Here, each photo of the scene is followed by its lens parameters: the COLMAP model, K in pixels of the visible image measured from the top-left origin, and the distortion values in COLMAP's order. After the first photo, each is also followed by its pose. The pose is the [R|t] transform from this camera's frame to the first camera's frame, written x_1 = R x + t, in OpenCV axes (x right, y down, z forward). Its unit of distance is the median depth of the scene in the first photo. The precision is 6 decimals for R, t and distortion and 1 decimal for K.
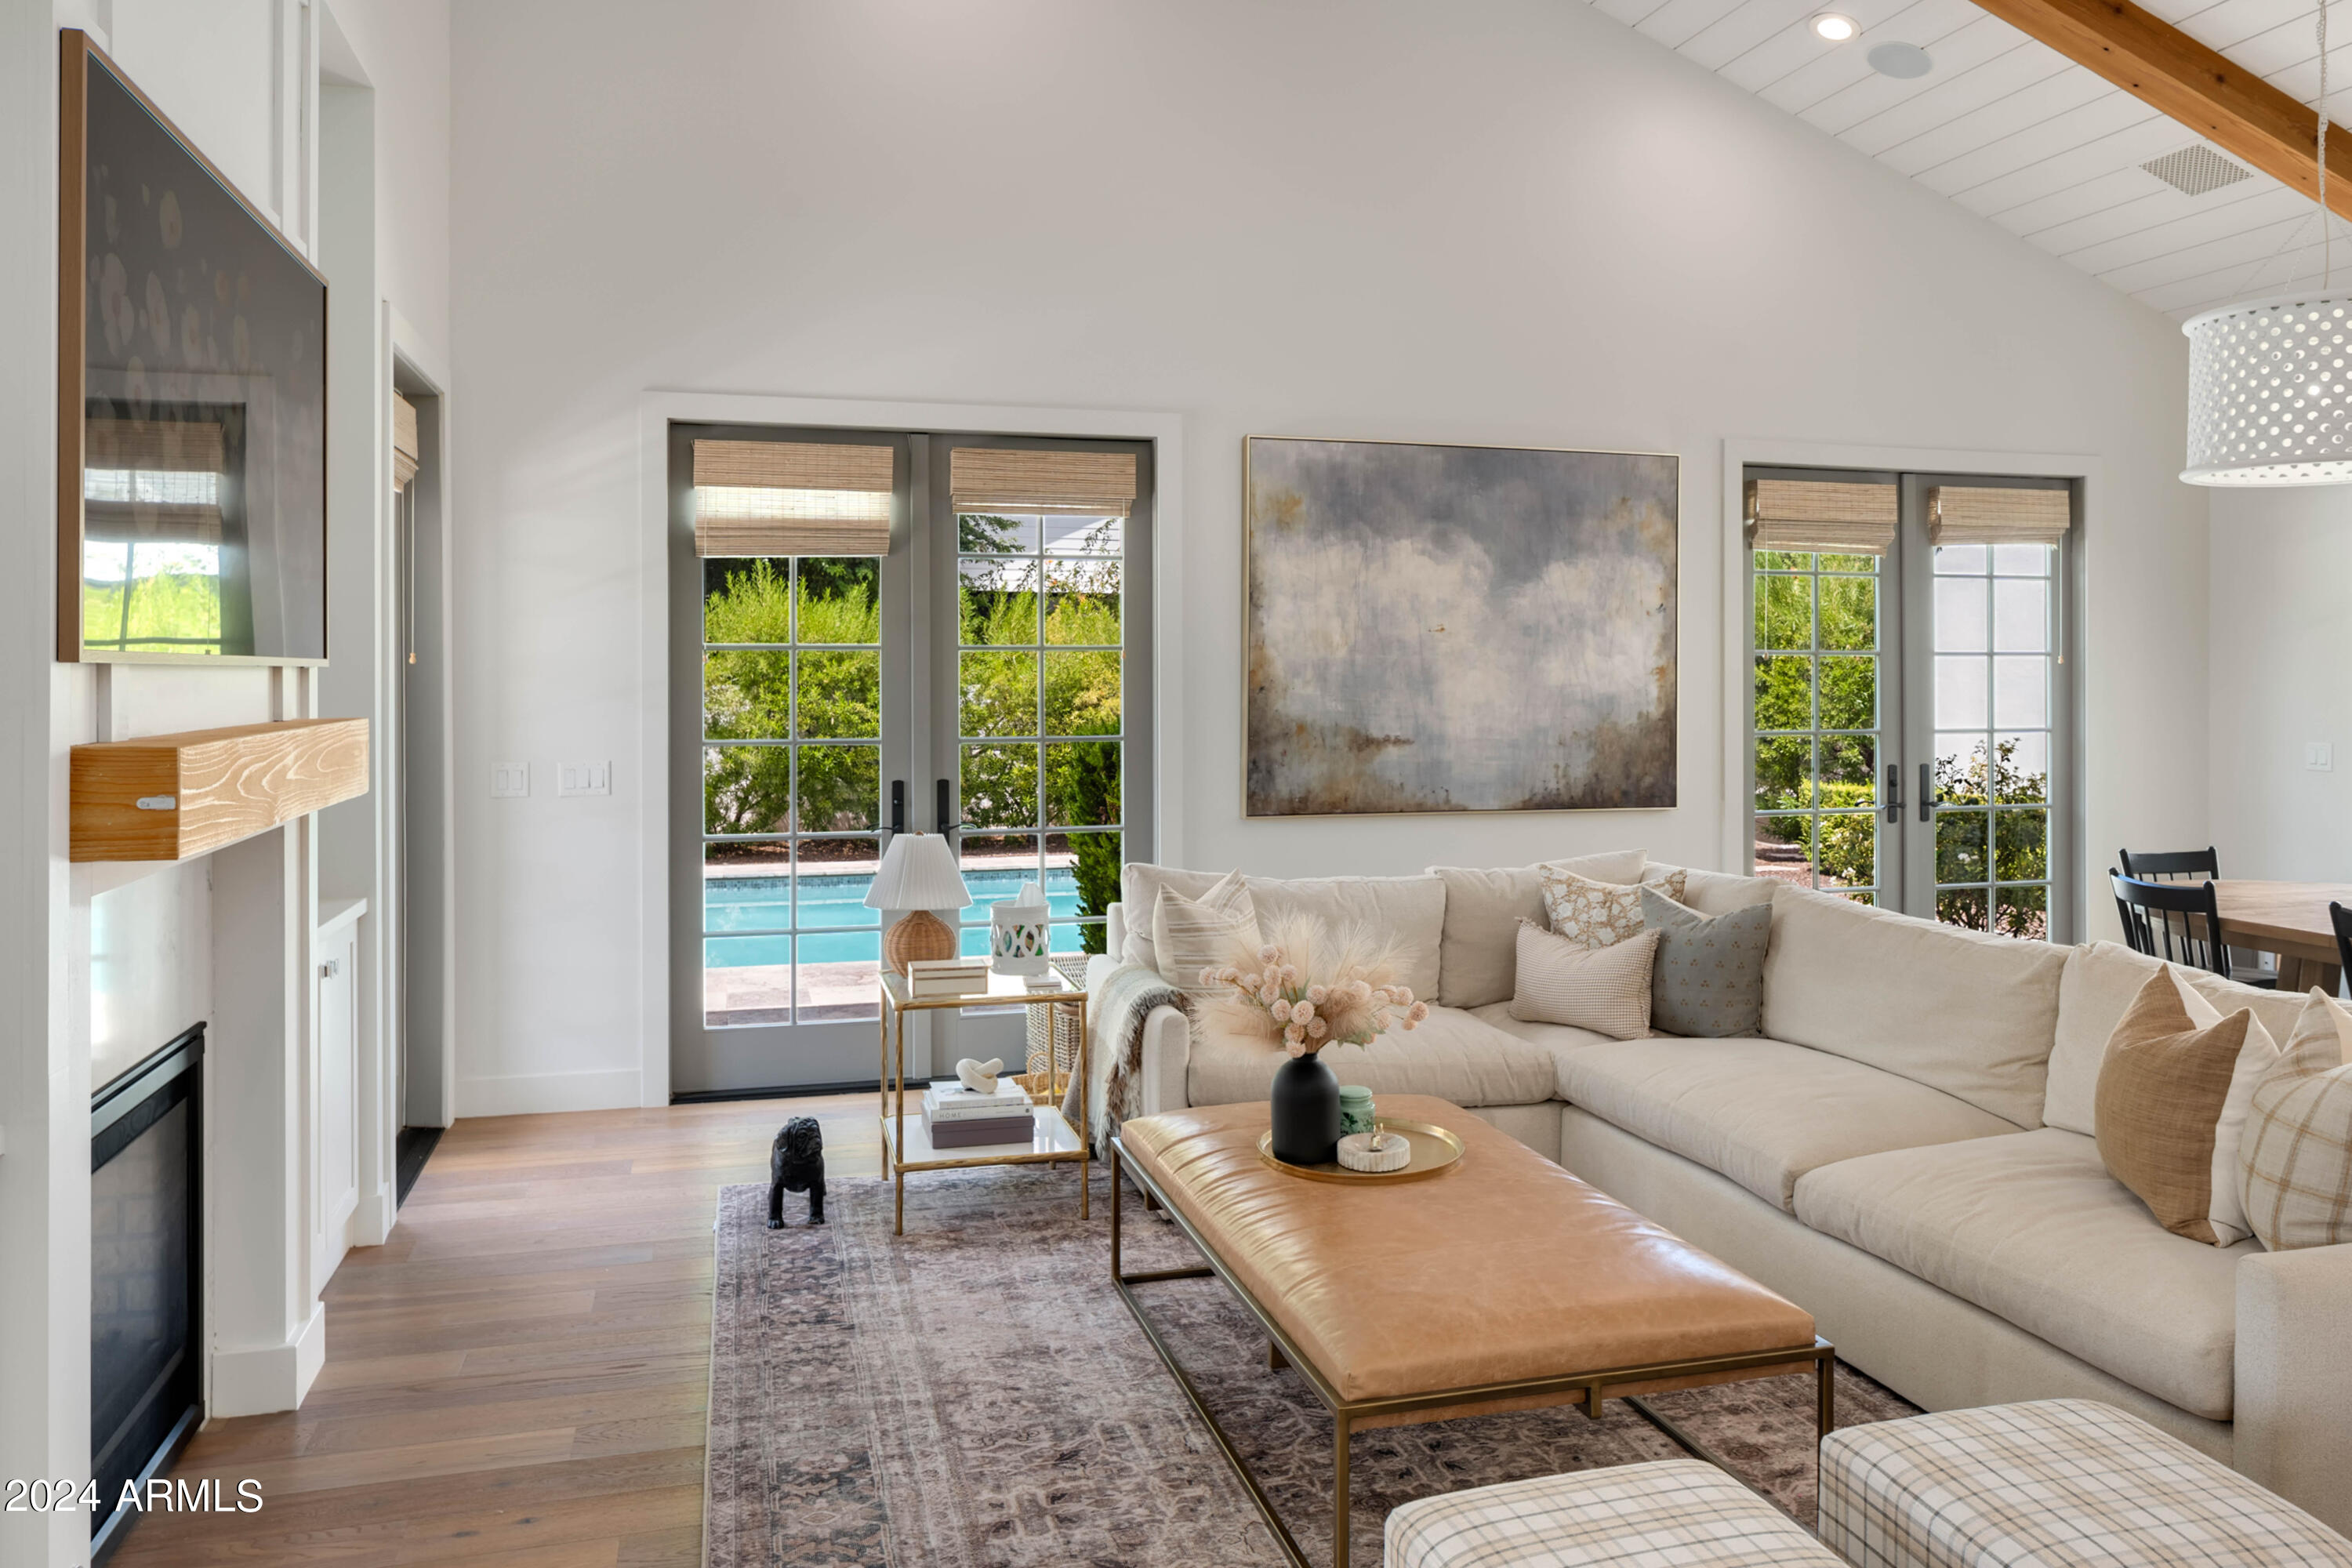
lens RADIAL K [[1667.0, 0, 1174.9], [0, 1667.0, 663.3], [0, 0, 1]] dist [-0.004626, -0.002400]
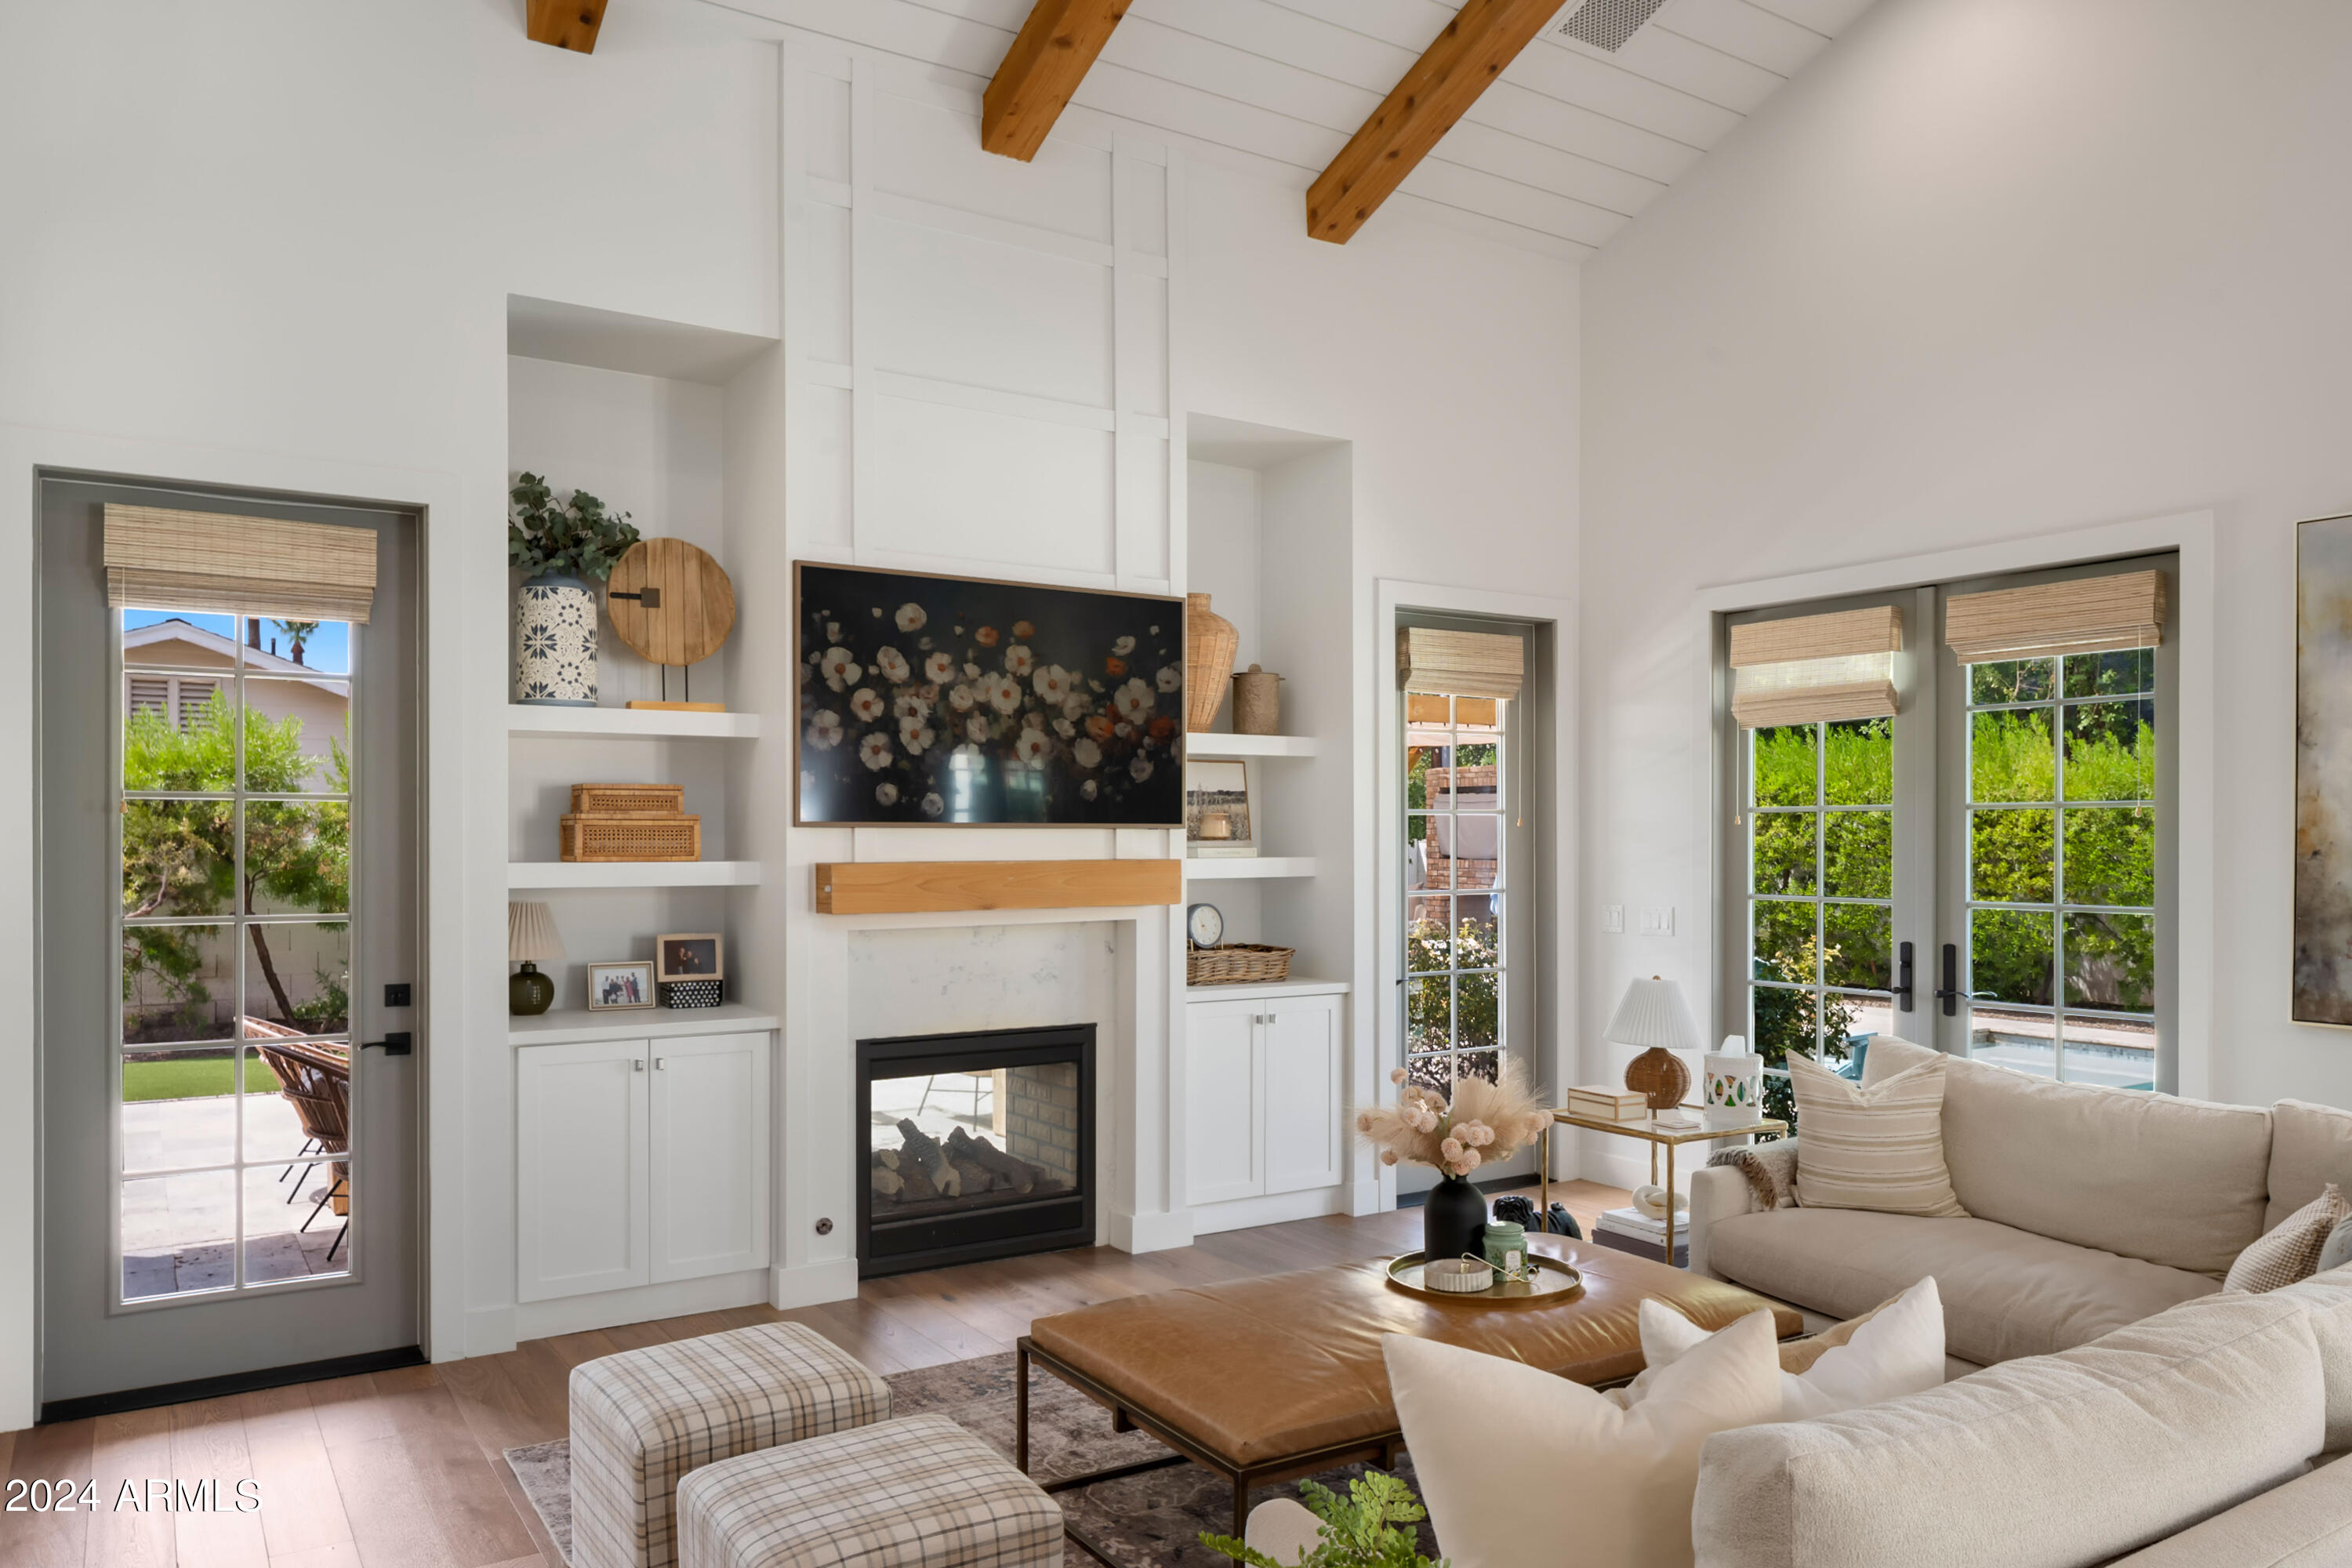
lens RADIAL K [[1619.4, 0, 1176.0], [0, 1619.4, 844.4], [0, 0, 1]] dist [-0.002928, -0.001519]
pose [[0.299147, 0.004489, -0.954196, 0.616270], [0.003617, 0.999976, 0.005838, 0.005238], [0.954200, -0.005198, 0.299124, 0.300191]]
